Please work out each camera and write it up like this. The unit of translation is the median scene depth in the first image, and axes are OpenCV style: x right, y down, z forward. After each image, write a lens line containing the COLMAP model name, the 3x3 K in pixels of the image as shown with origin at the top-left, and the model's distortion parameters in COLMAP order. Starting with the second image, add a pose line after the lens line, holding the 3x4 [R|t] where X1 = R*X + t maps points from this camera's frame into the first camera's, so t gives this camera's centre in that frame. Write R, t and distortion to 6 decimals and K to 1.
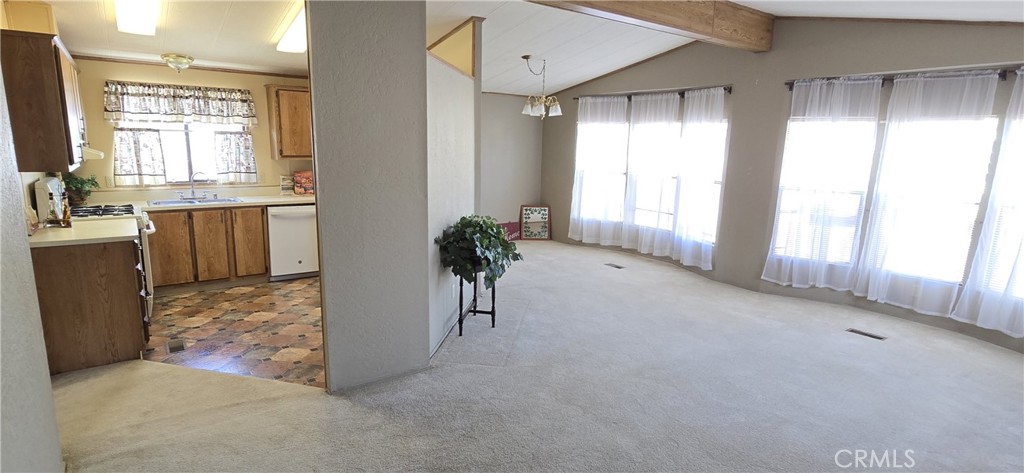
lens RADIAL K [[519.9, 0, 503.9], [0, 519.9, 231.5], [0, 0, 1]] dist [0.003474, 0.000244]
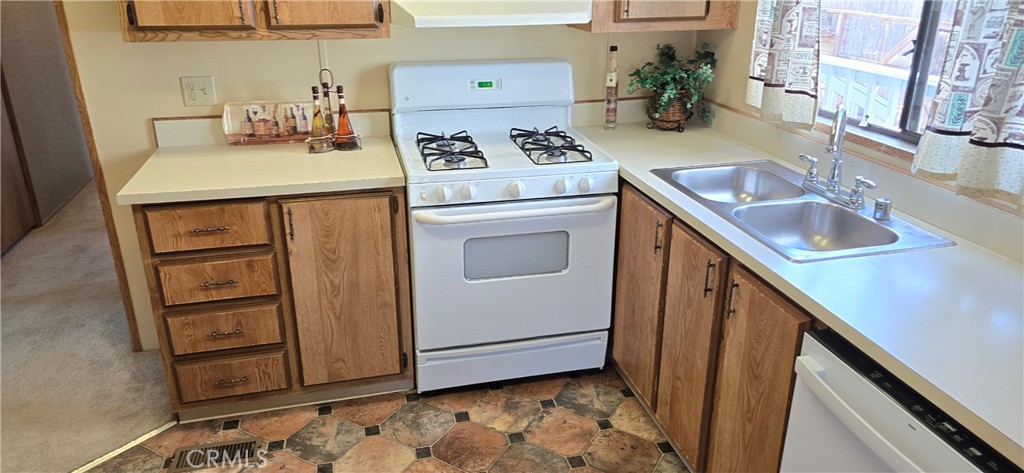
lens RADIAL K [[666.3, 0, 507.4], [0, 666.3, 209.1], [0, 0, 1]] dist [0.003123, -0.000861]
pose [[-0.377300, 0.293626, -0.878310, -0.207253], [-0.168928, 0.910673, 0.377012, -0.169091], [0.910554, 0.290618, -0.293995, 0.980685]]
